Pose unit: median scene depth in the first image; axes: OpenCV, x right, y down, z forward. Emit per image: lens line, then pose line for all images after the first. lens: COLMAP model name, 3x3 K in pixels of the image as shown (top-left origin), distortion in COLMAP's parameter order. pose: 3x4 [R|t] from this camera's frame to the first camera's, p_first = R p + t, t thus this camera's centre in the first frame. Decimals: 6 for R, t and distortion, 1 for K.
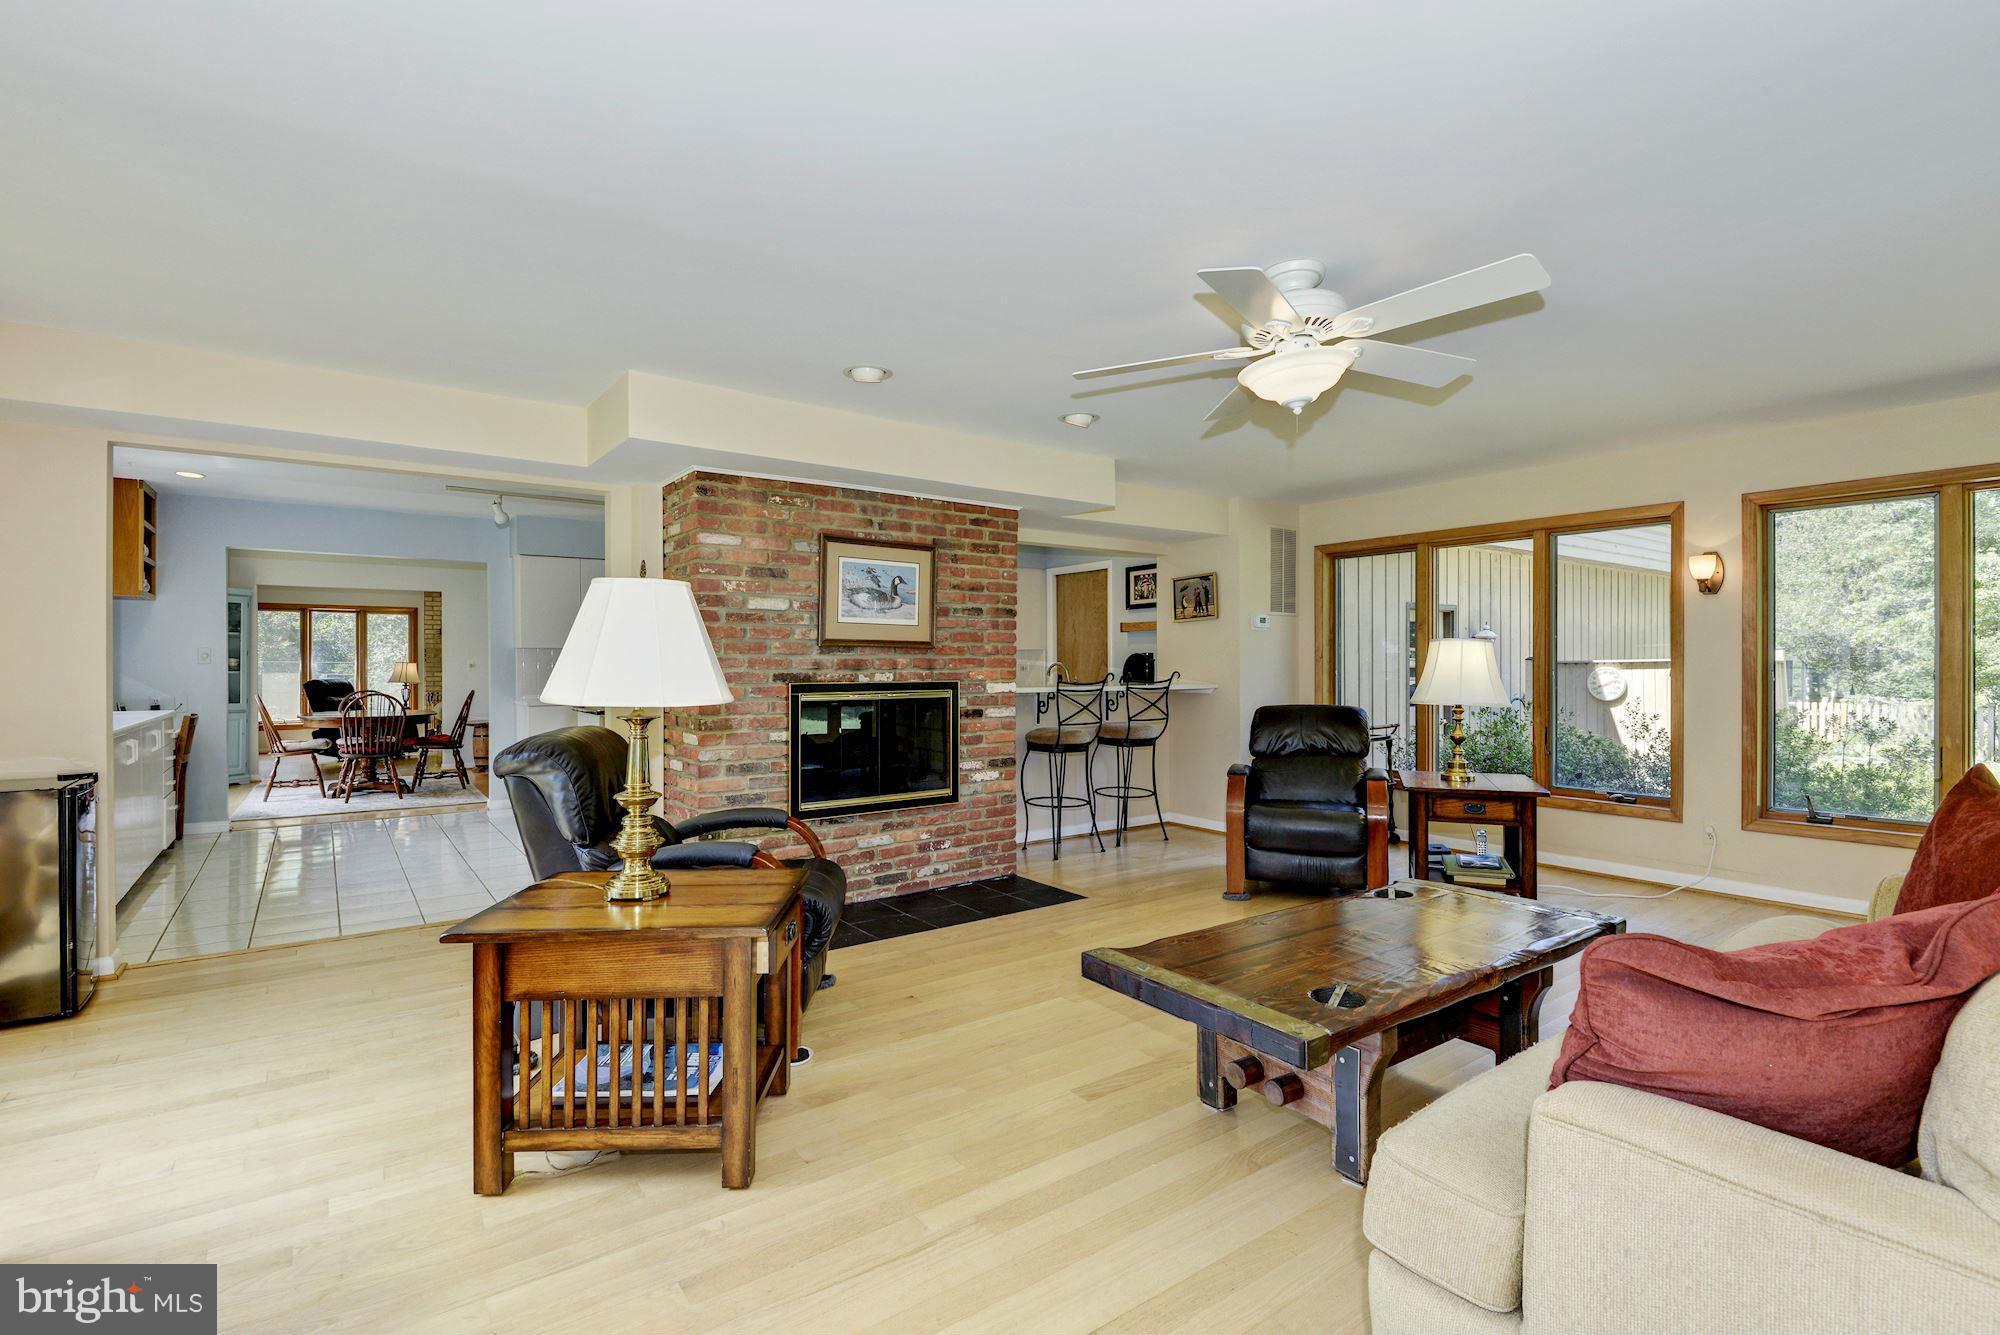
lens RADIAL K [[917.3, 0, 1000.0], [0, 917.3, 667.5], [0, 0, 1]] dist [0.014583, -0.001343]
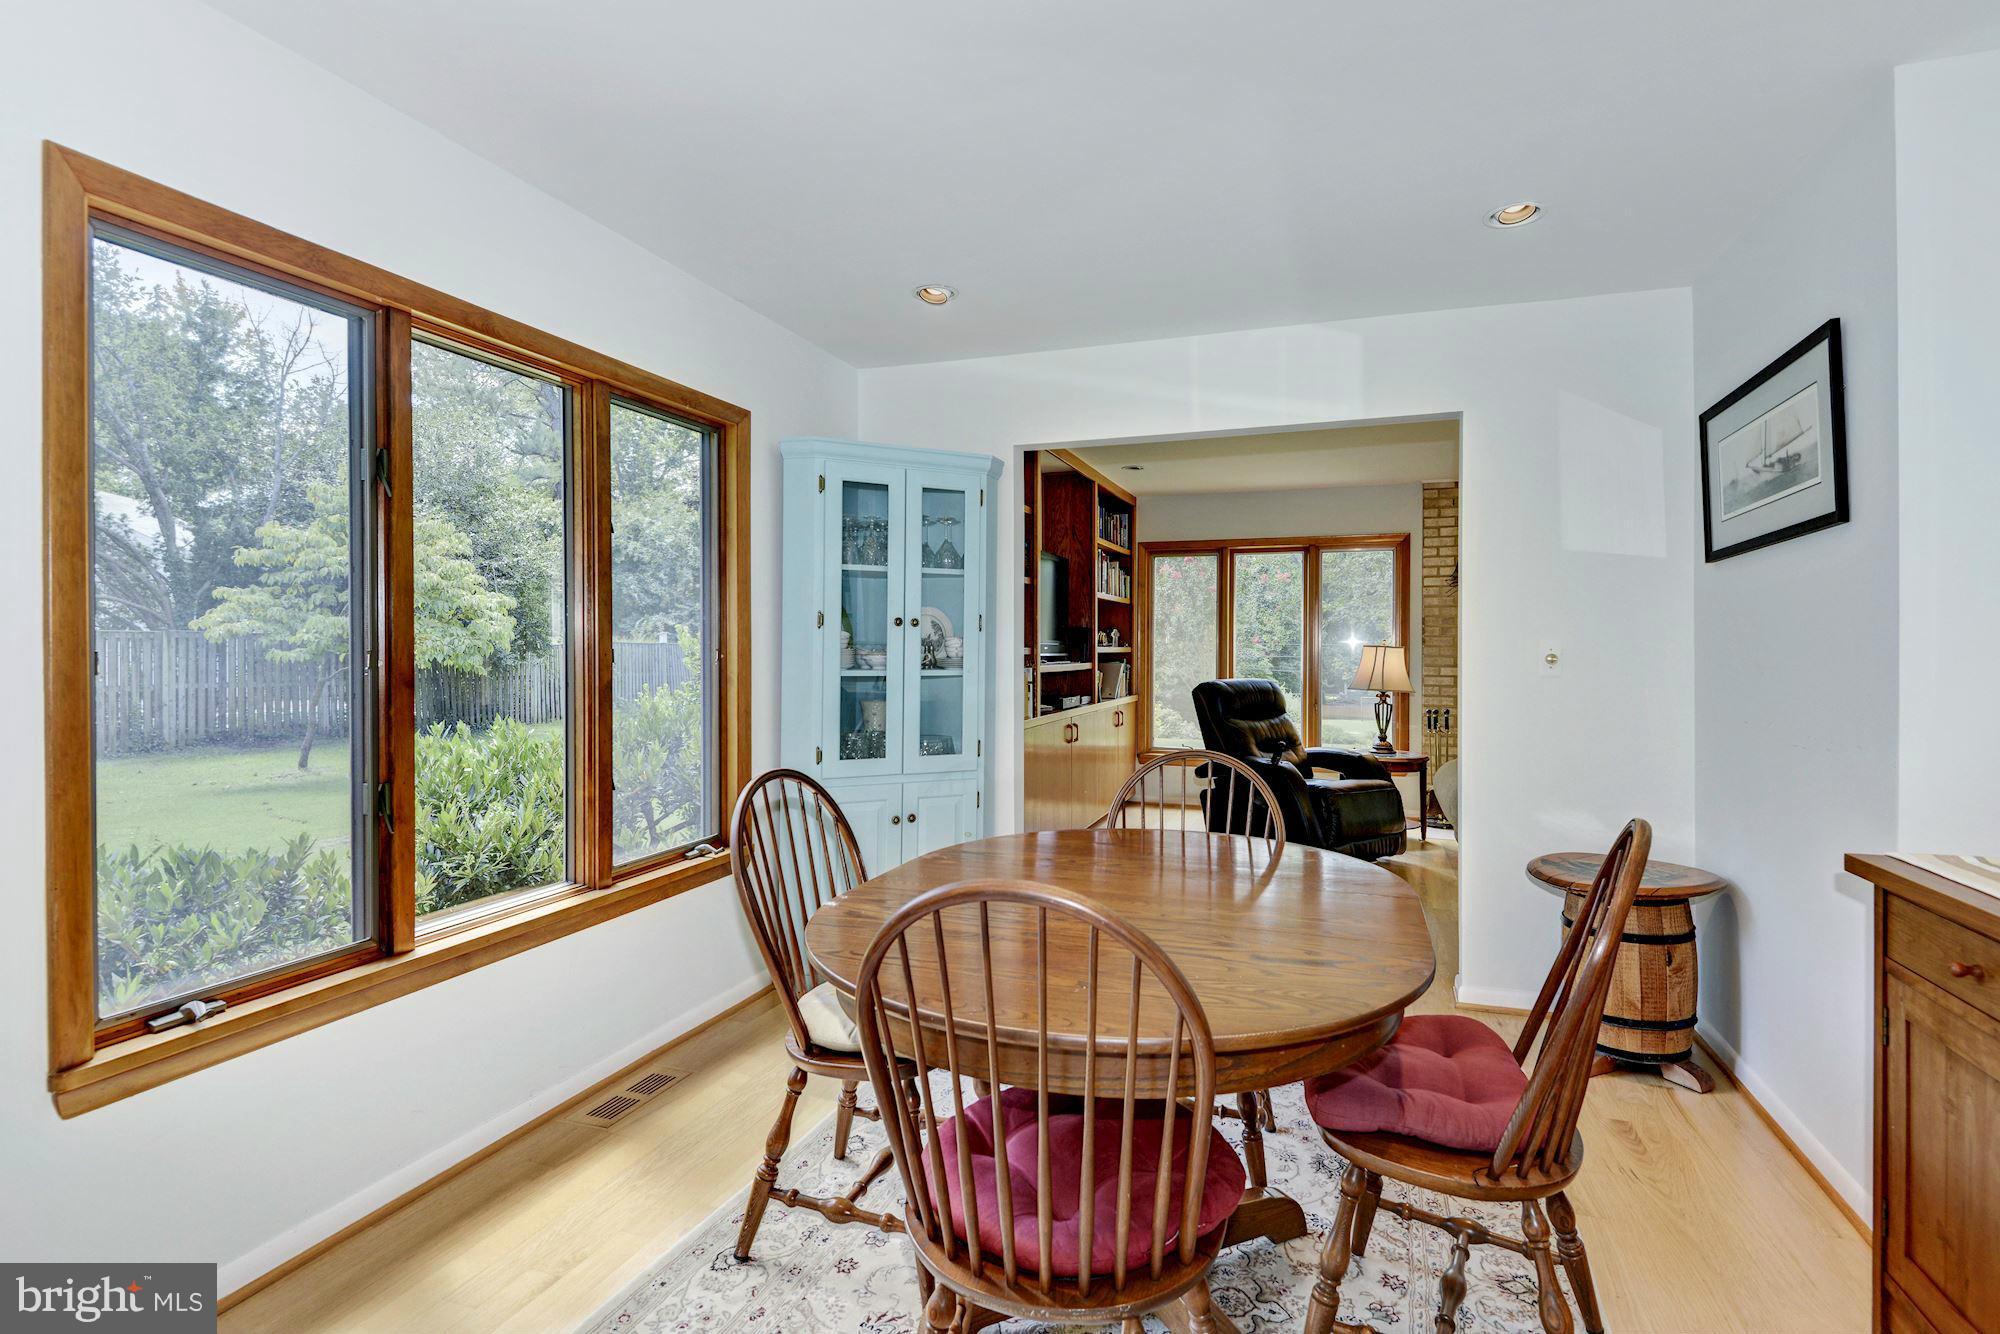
lens RADIAL K [[1020.5, 0, 1003.5], [0, 1020.5, 650.3], [0, 0, 1]] dist [0.077904, -0.068805]
pose [[0.584687, 0.003474, -0.811252, -0.335645], [-0.003897, 0.999991, 0.001473, -0.003284], [0.811250, 0.002300, 0.584695, 0.541180]]
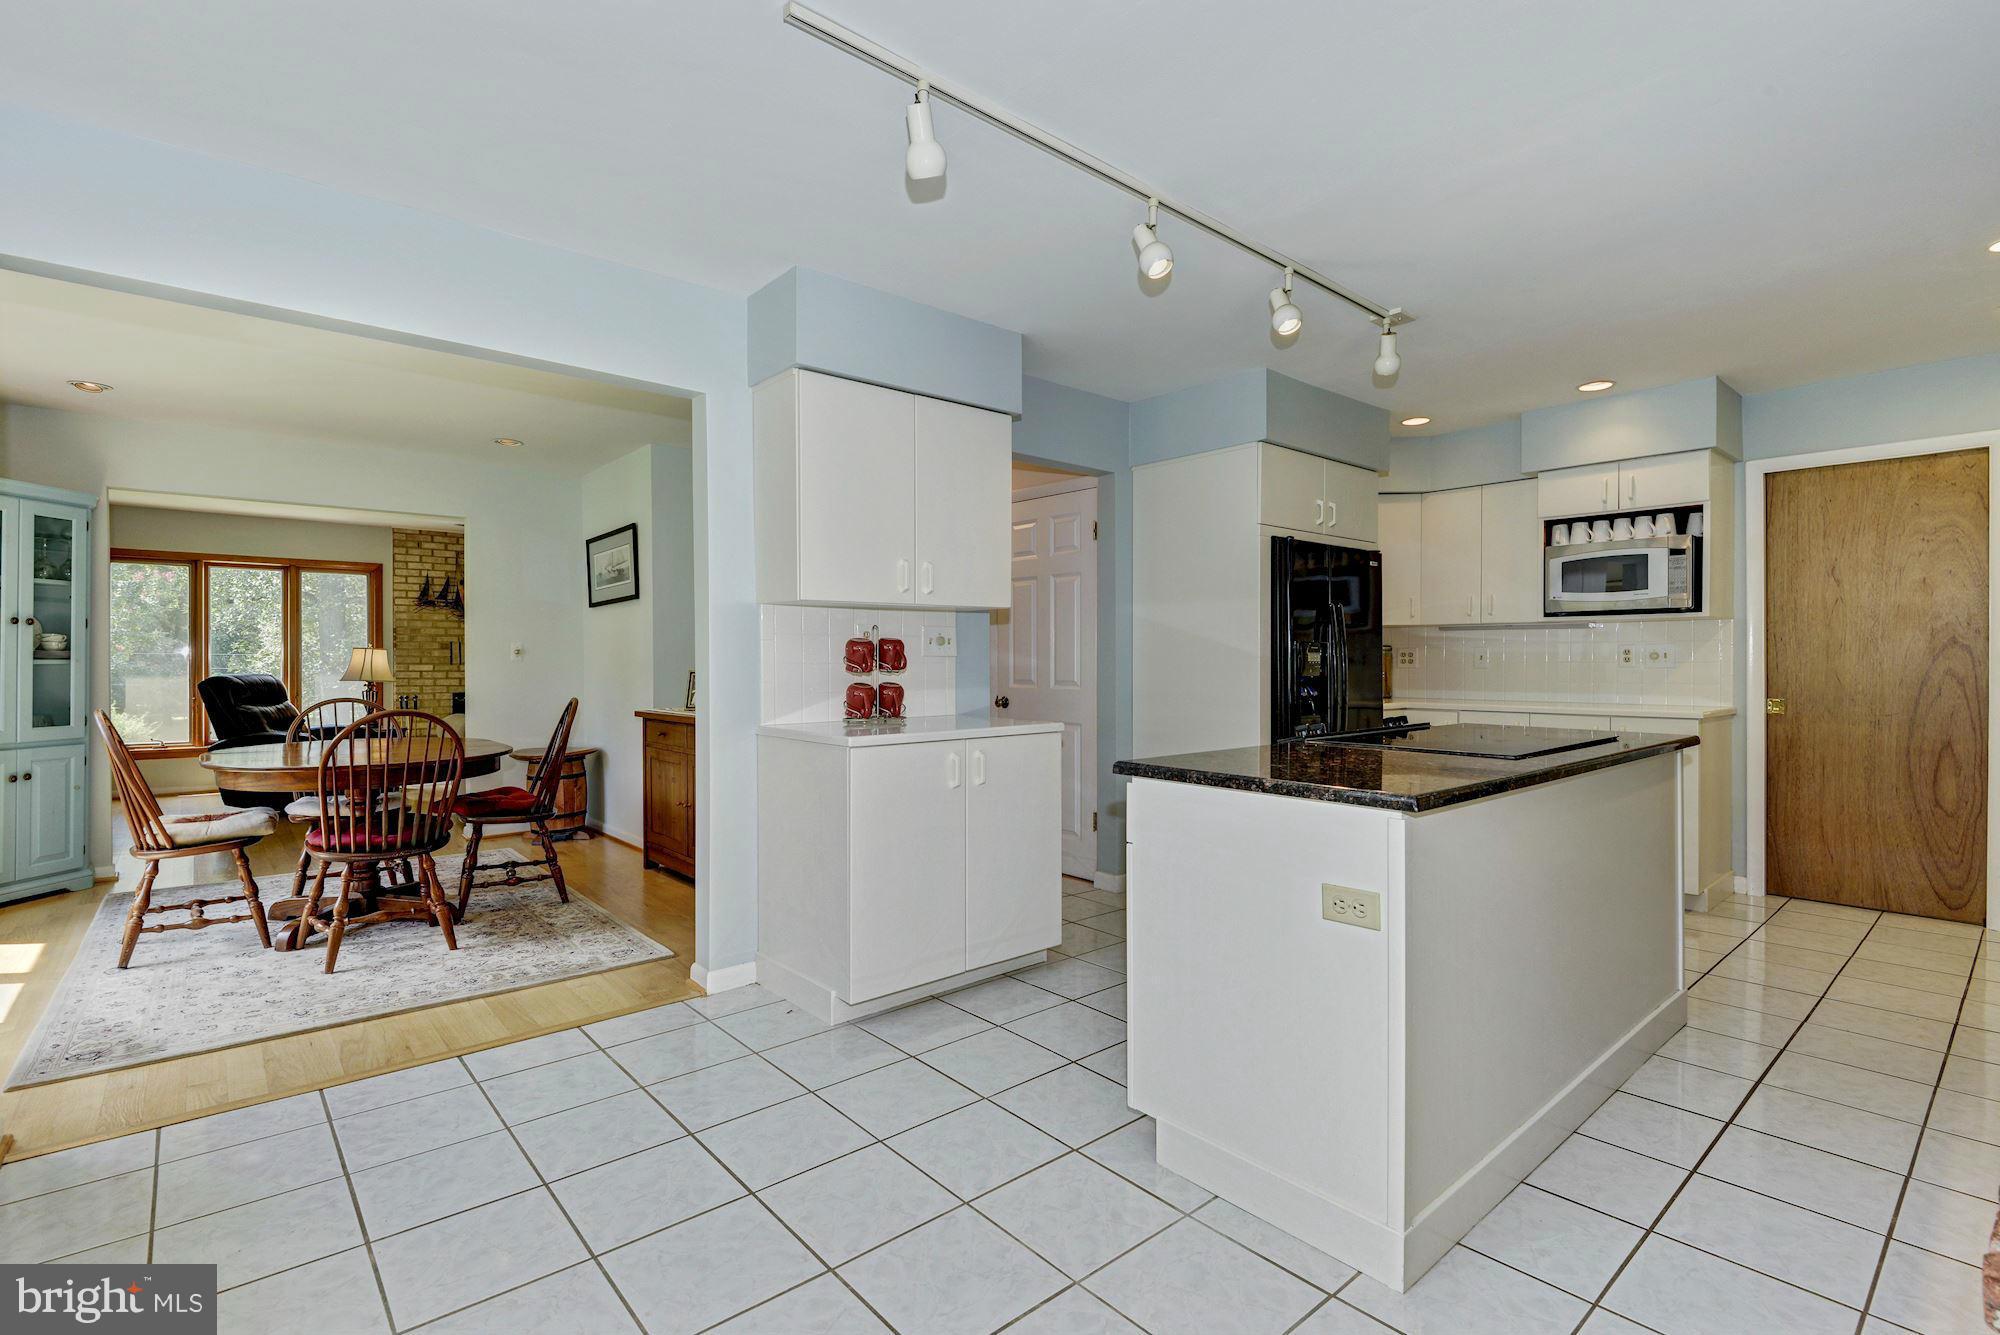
lens RADIAL K [[917.3, 0, 1000.0], [0, 917.3, 667.5], [0, 0, 1]] dist [0.014583, -0.001343]
pose [[0.996804, -0.000077, 0.079889, -0.269640], [-0.000520, 0.999972, 0.007447, 0.002721], [-0.079888, -0.007465, 0.996776, 0.343541]]
